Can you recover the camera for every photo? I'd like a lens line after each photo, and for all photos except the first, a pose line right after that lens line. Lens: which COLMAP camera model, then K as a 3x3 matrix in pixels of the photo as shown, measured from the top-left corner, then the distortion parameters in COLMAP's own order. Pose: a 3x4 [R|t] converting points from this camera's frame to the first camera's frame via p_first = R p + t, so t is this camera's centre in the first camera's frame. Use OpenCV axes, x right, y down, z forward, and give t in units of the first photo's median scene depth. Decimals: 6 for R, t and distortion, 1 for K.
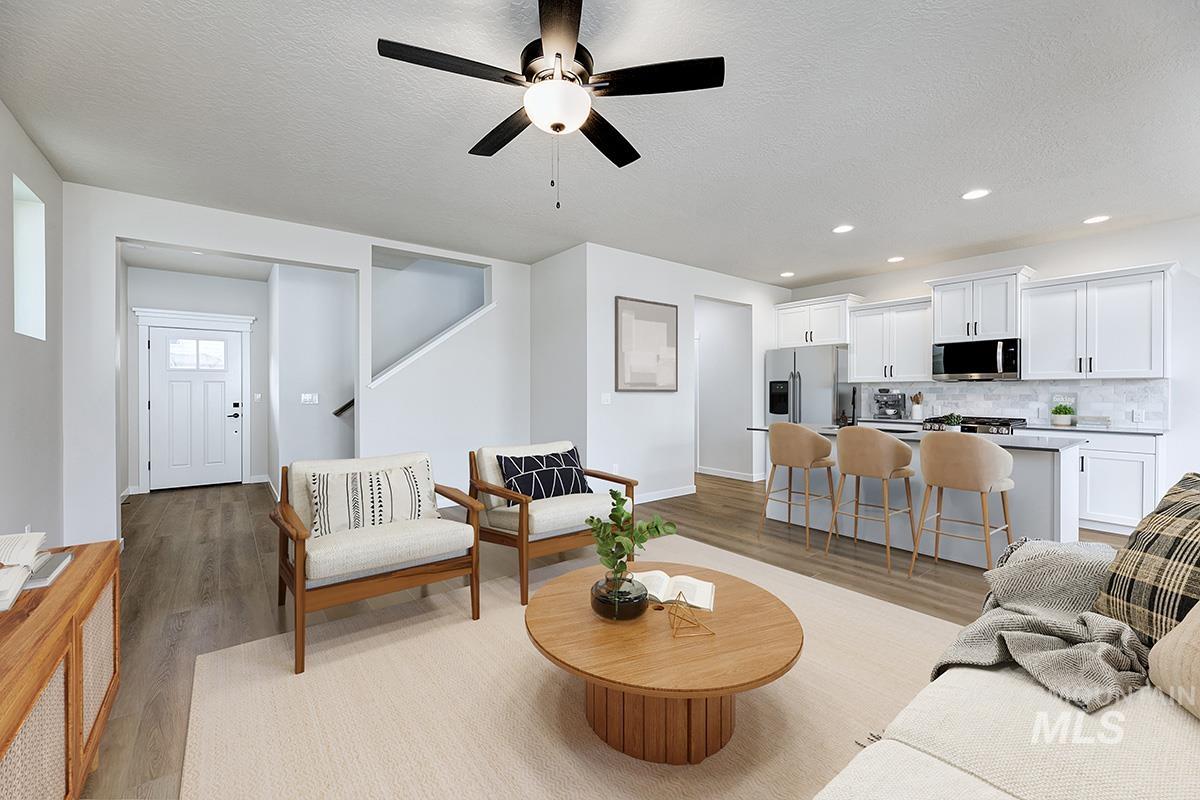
lens RADIAL K [[503.6, 0, 600.0], [0, 503.6, 400.0], [0, 0, 1]] dist [0.000817, -0.000002]
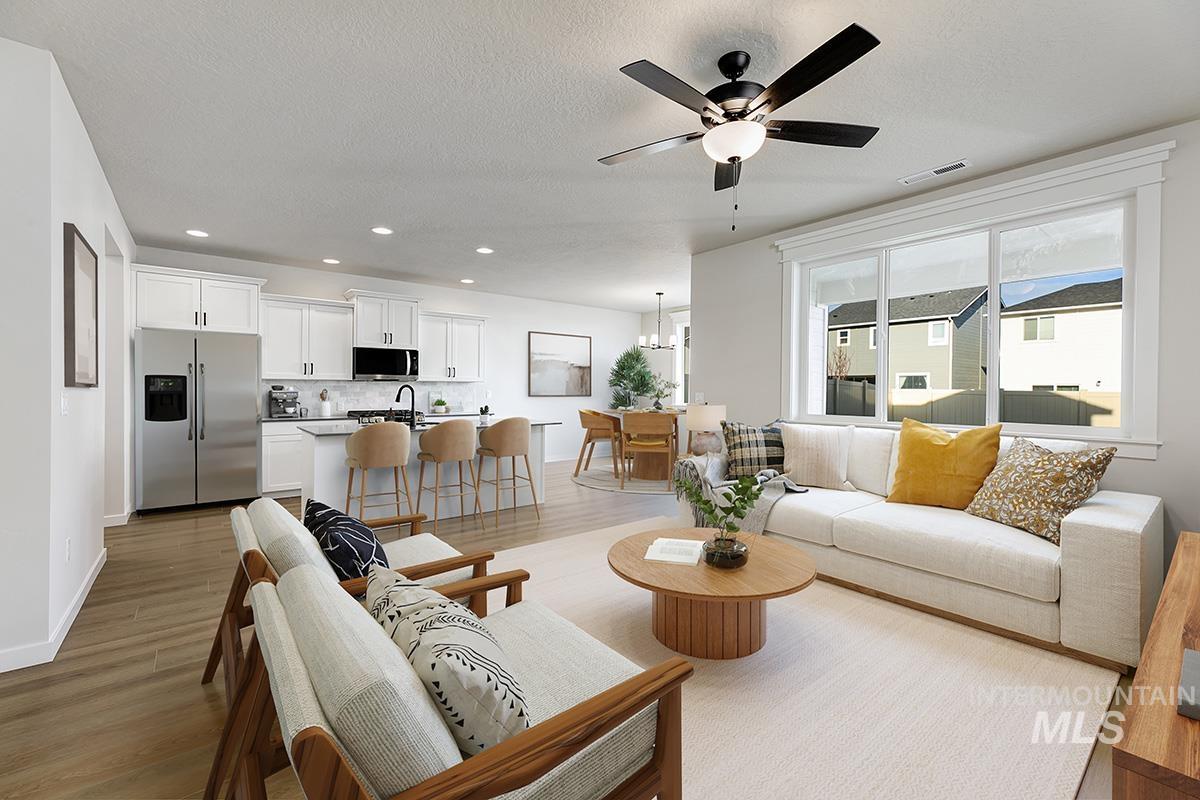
lens RADIAL K [[503.6, 0, 600.0], [0, 503.6, 400.0], [0, 0, 1]] dist [0.000817, -0.000002]
pose [[-0.063818, -0.028699, 0.997549, -0.494350], [0.011437, 0.999500, 0.029487, -0.020980], [-0.997896, 0.013291, -0.063458, 0.544397]]
